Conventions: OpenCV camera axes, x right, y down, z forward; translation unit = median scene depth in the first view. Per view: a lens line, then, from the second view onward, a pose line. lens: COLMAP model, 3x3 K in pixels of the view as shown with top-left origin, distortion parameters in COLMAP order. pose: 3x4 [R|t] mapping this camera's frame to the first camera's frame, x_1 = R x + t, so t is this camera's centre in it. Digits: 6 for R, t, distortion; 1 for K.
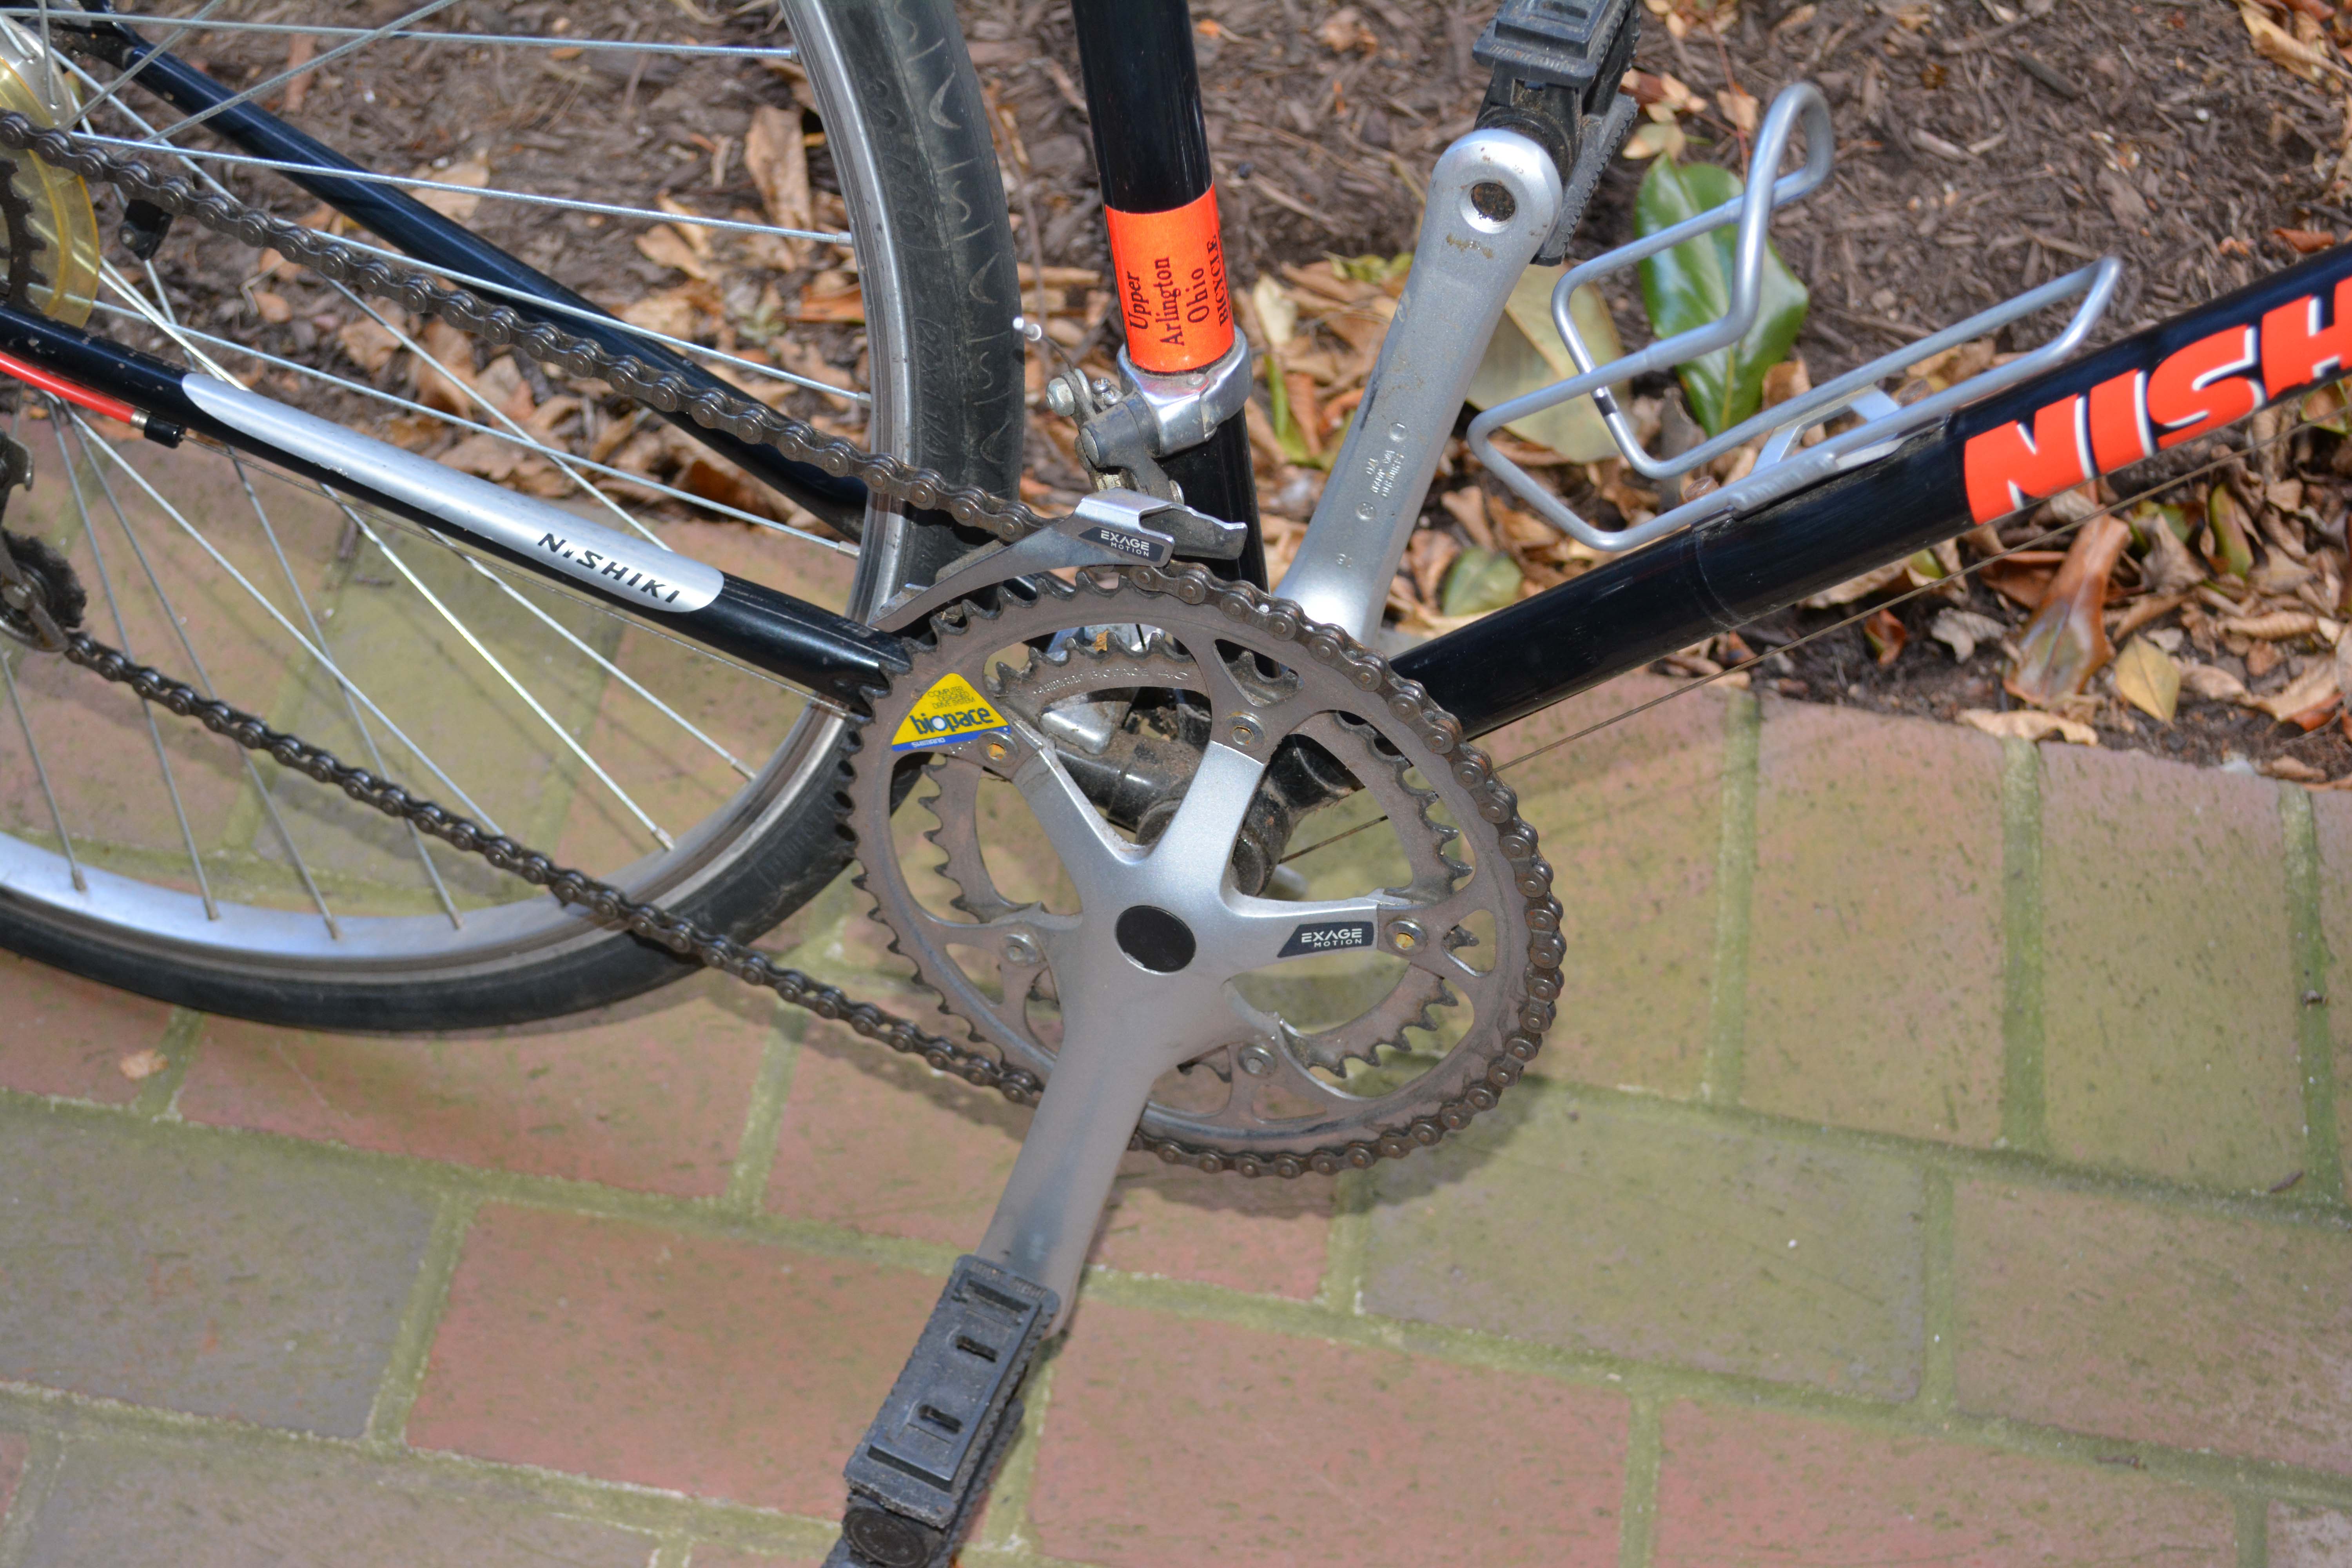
lens RADIAL K [[3500.1, 0, 1176.0], [0, 3500.1, 784.0], [0, 0, 1]] dist [-0.003874, -0.029597]
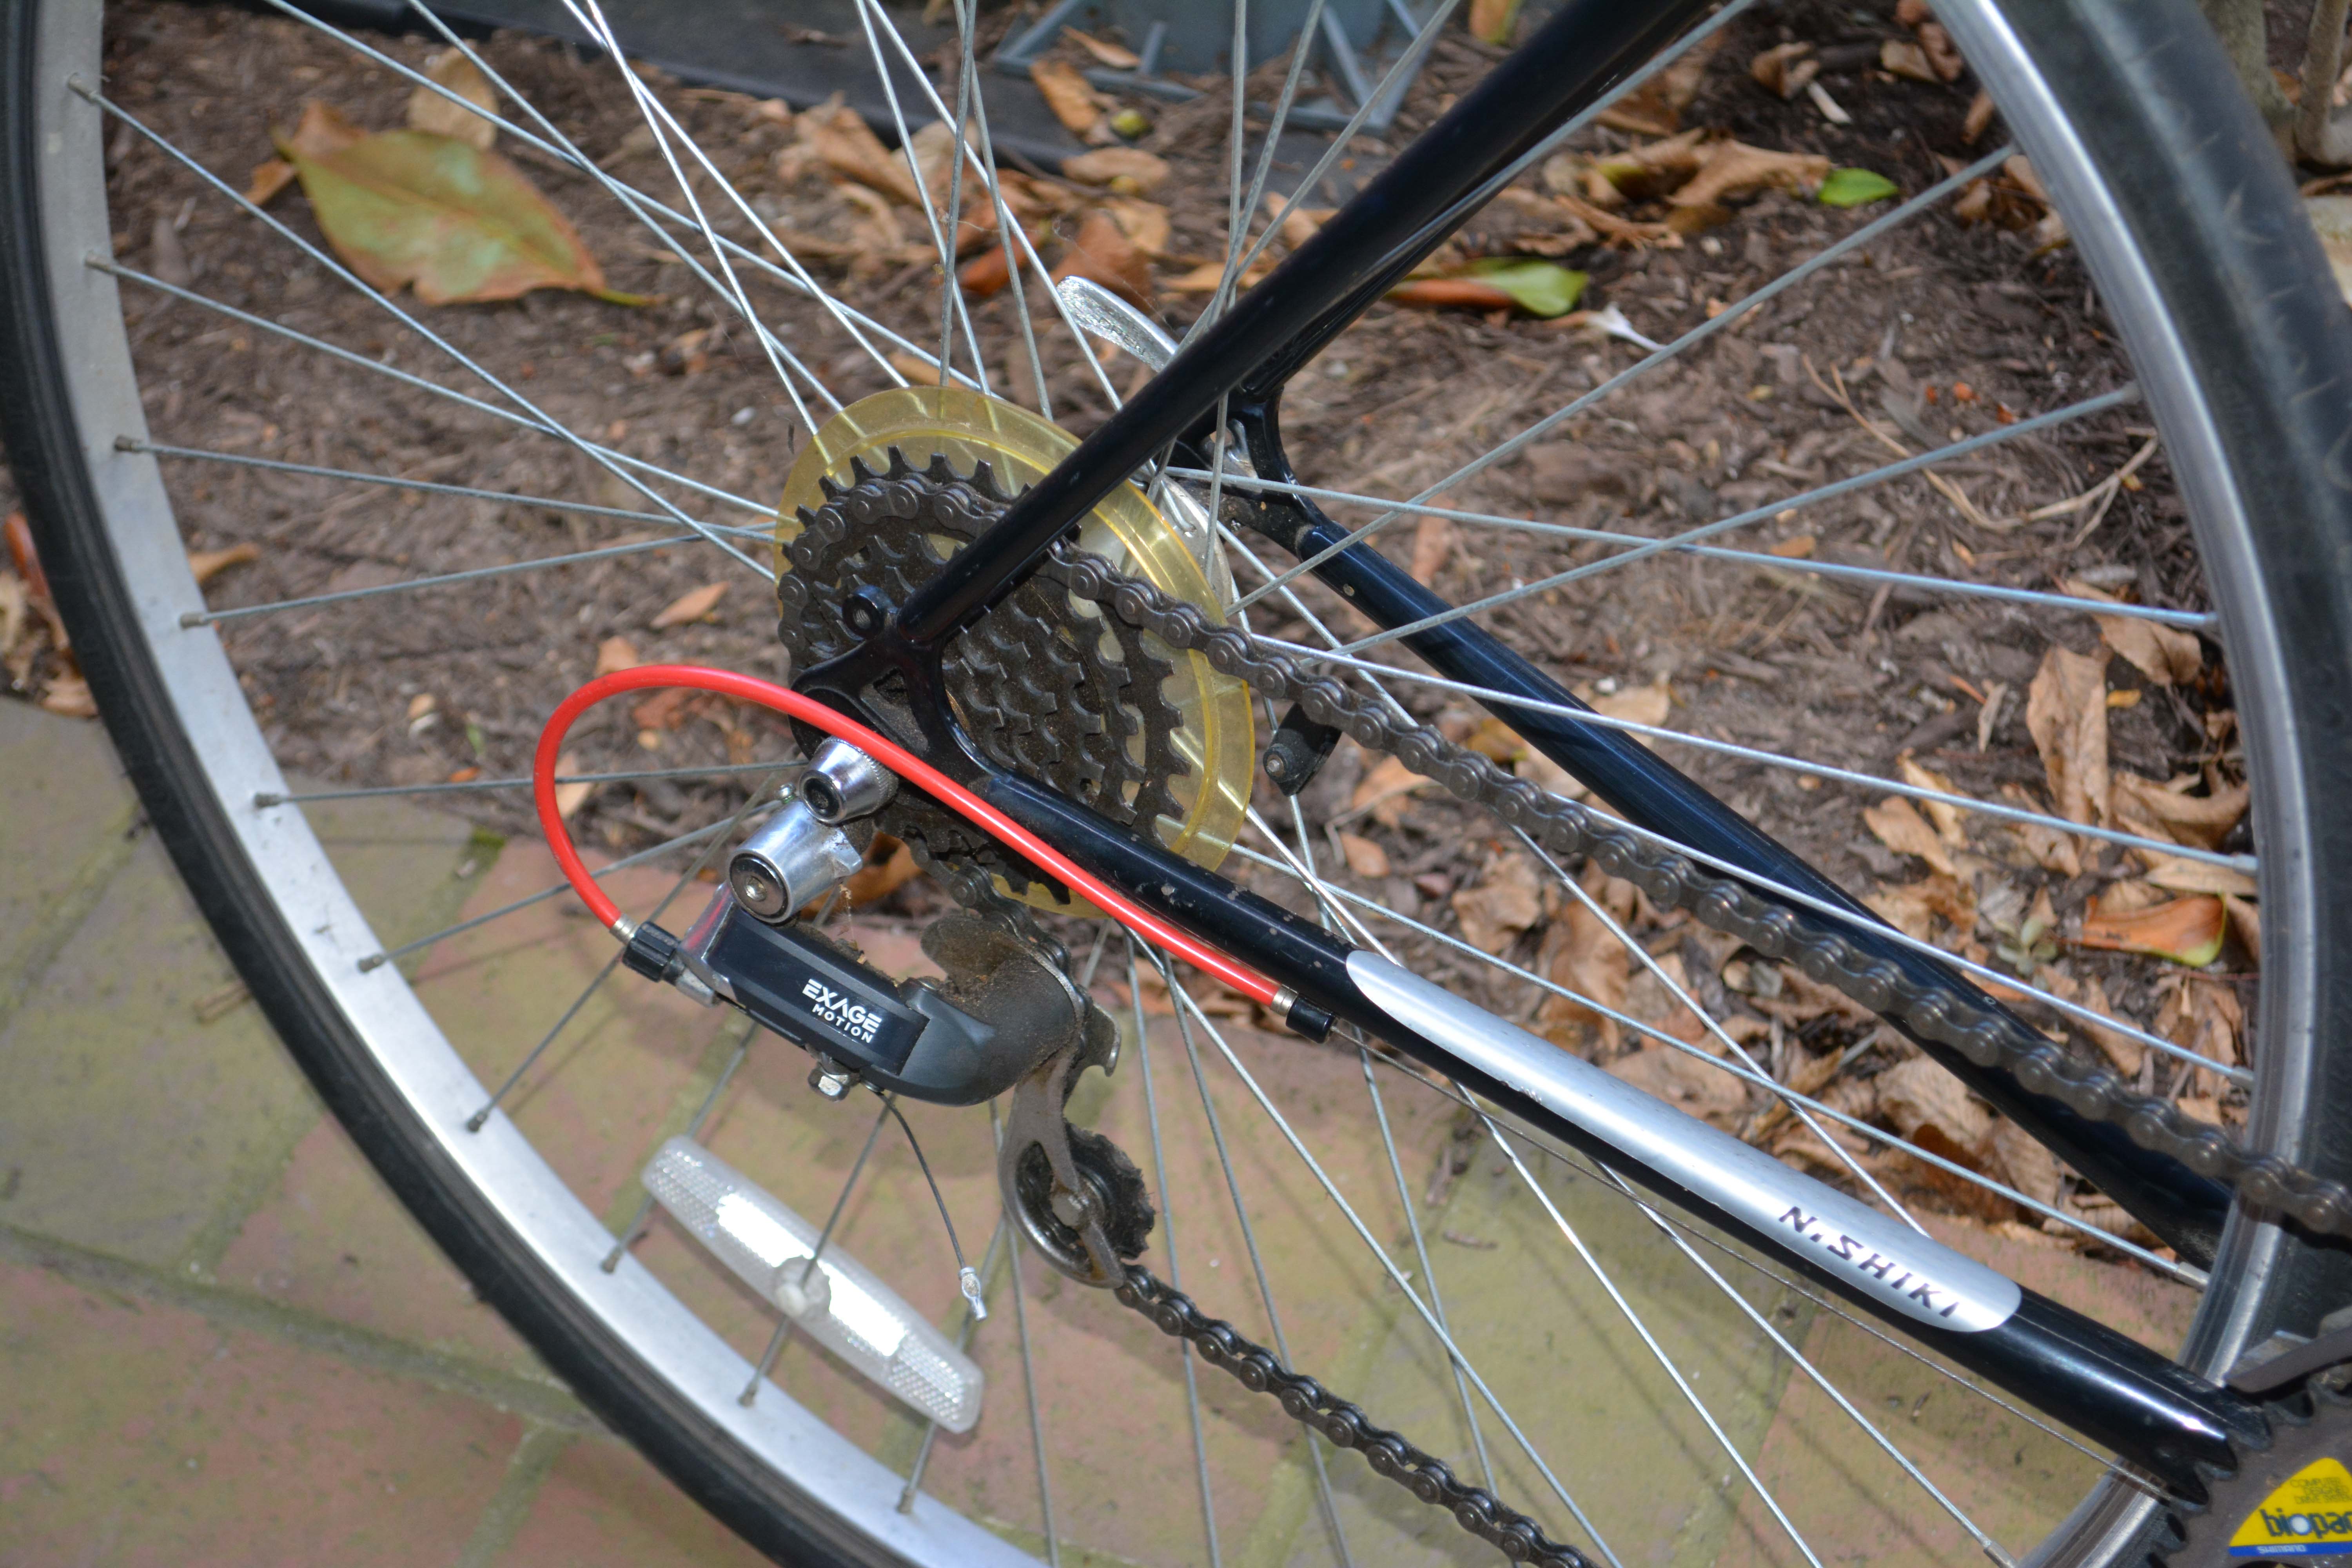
lens RADIAL K [[5338.2, 0, 1176.0], [0, 5338.2, 784.0], [0, 0, 1]] dist [0.082543, -0.344117]
pose [[0.965770, 0.091875, -0.242584, -0.032389], [-0.127994, 0.982186, -0.137578, 0.012893], [0.225623, 0.163918, 0.960326, -0.135290]]
